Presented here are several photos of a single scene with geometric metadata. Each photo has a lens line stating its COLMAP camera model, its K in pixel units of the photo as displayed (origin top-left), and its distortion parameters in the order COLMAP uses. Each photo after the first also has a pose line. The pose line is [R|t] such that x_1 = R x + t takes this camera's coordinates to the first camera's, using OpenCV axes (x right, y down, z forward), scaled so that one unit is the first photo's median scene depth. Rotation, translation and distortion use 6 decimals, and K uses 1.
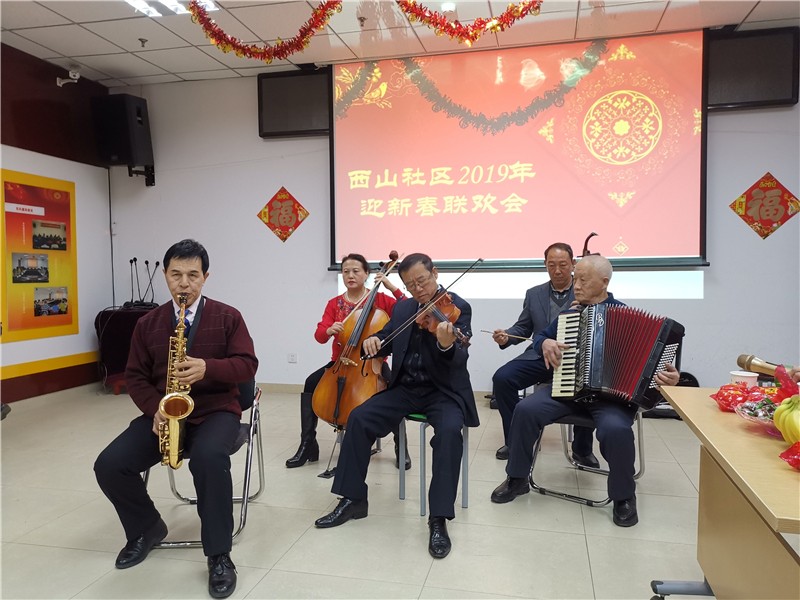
lens RADIAL K [[624.4, 0, 403.5], [0, 624.4, 301.7], [0, 0, 1]] dist [0.048461, -0.033001]
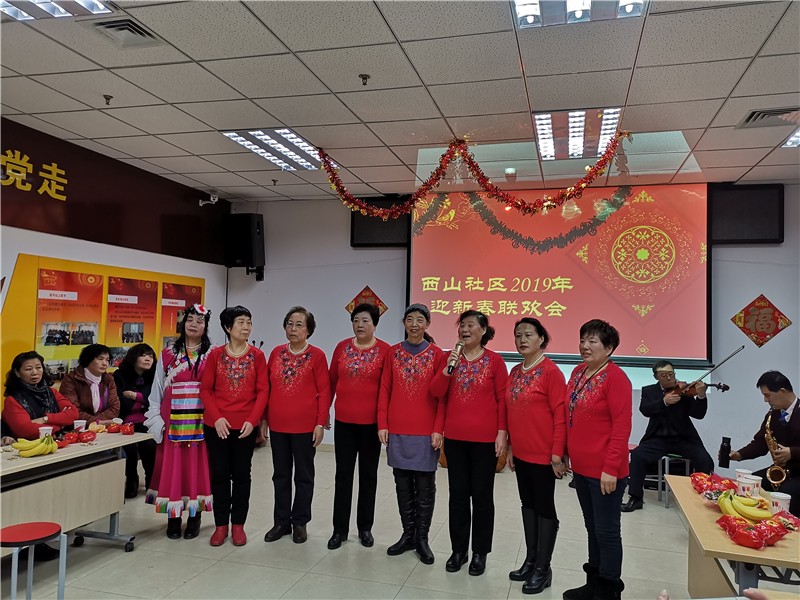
lens RADIAL K [[624.4, 0, 400.2], [0, 624.4, 297.5], [0, 0, 1]] dist [0.048461, -0.033001]
pose [[0.998526, 0.030292, -0.045028, -0.077151], [-0.034128, 0.995620, -0.087038, -0.059798], [0.042194, 0.088446, 0.995187, -0.257625]]
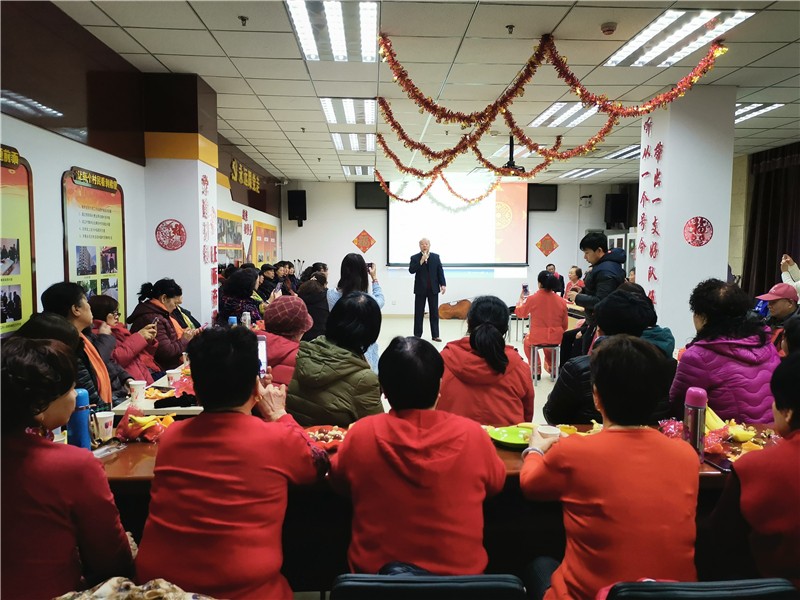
lens RADIAL K [[624.4, 0, 403.1], [0, 624.4, 302.0], [0, 0, 1]] dist [0.048461, -0.033001]
pose [[0.962697, -0.008409, 0.270450, -0.759399], [-0.001035, 0.999395, 0.034757, 0.007114], [-0.270579, -0.033741, 0.962106, -1.440055]]
